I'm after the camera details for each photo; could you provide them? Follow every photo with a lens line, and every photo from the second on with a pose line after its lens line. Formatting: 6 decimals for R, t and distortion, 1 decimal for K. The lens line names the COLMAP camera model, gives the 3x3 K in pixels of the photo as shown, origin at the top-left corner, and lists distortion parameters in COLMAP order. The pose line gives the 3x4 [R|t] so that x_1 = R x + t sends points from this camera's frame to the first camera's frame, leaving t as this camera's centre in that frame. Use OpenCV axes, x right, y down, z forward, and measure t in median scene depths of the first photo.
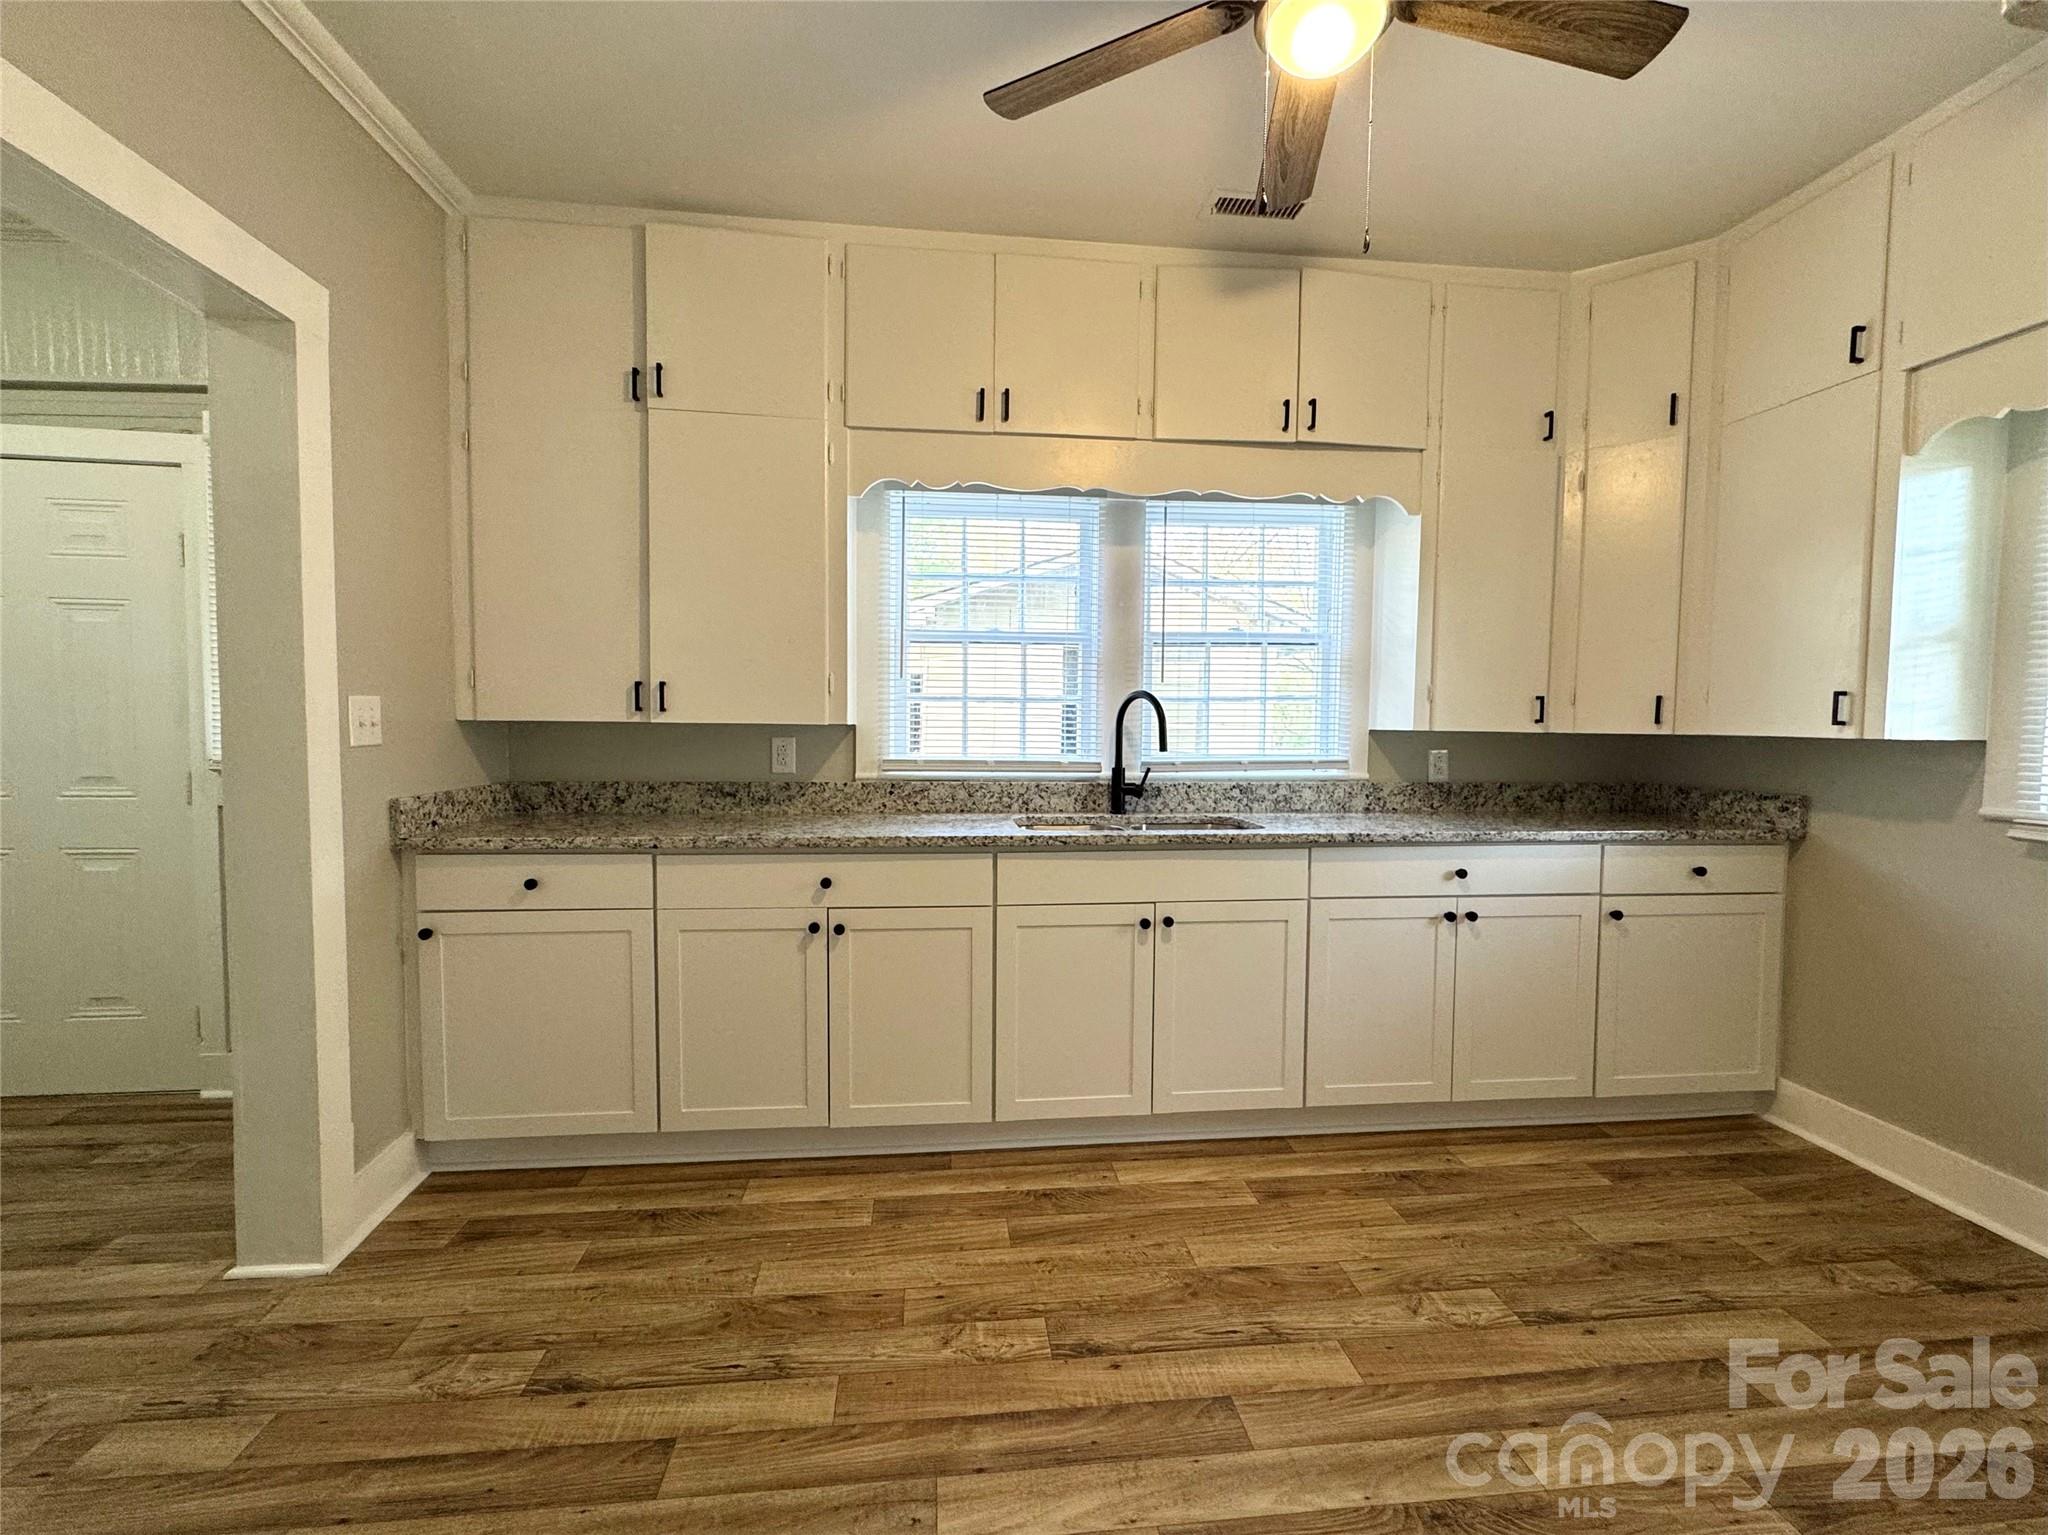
lens RADIAL K [[885.9, 0, 1024.0], [0, 885.9, 767.5], [0, 0, 1]] dist [-0.001260, -0.000237]
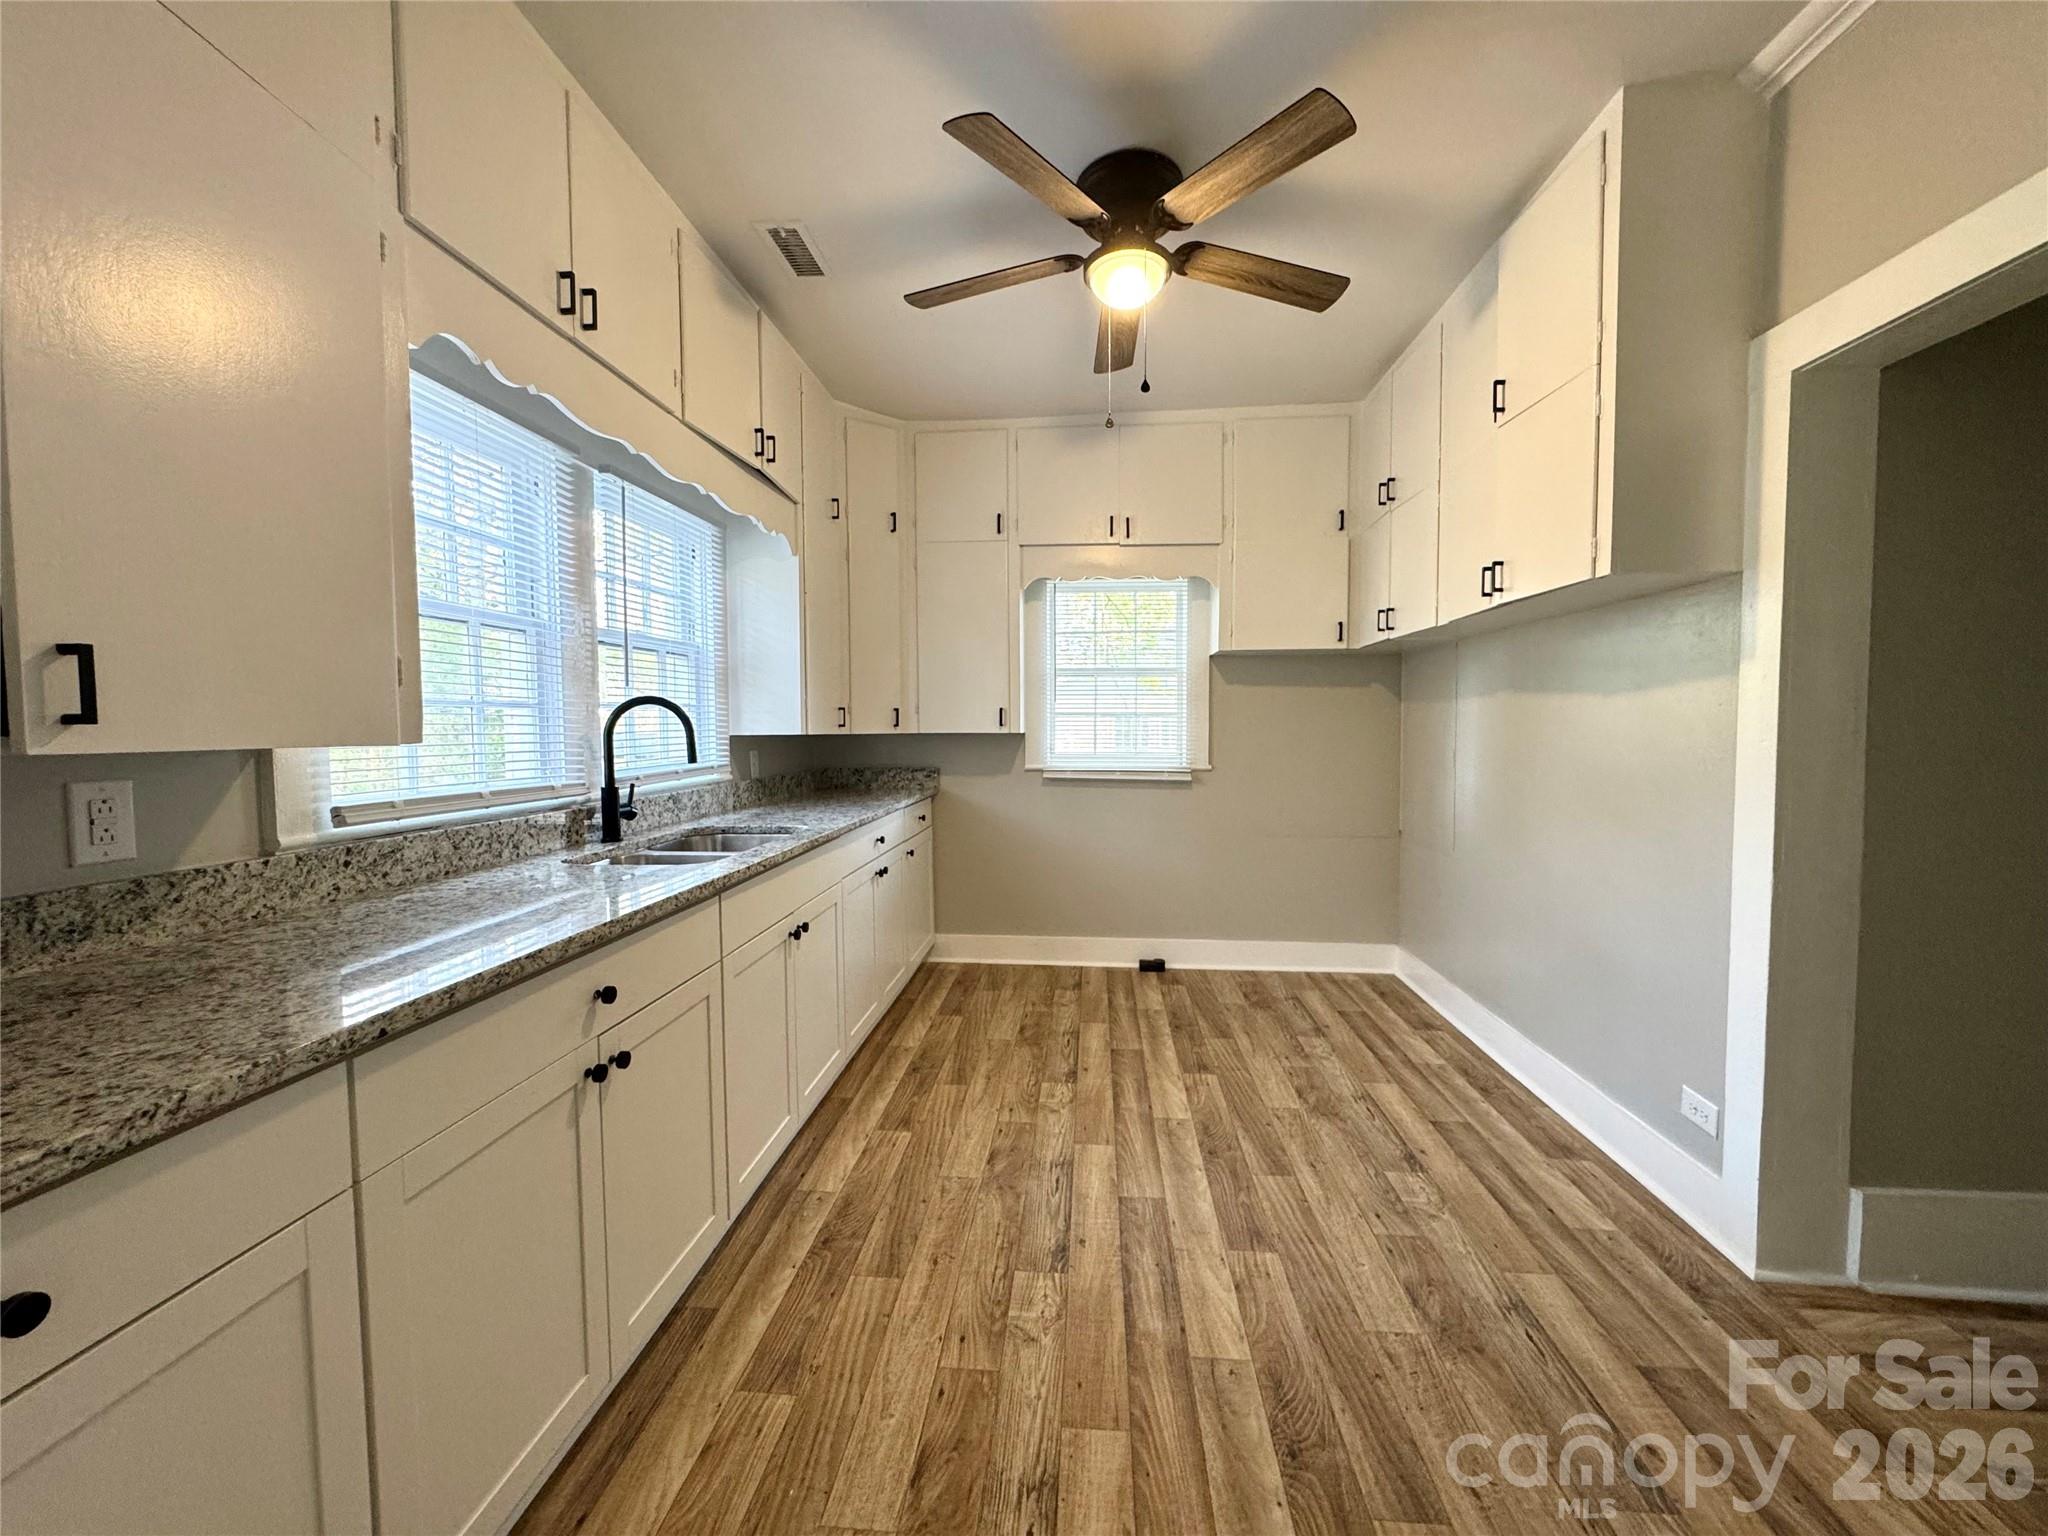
lens RADIAL K [[814.0, 0, 1024.0], [0, 814.0, 768.0], [0, 0, 1]] dist [-0.000351, -0.000179]
pose [[0.192615, -0.061029, 0.979375, -0.679045], [0.062700, 0.996790, 0.049783, -0.037262], [-0.979269, 0.051818, 0.195823, 0.556005]]
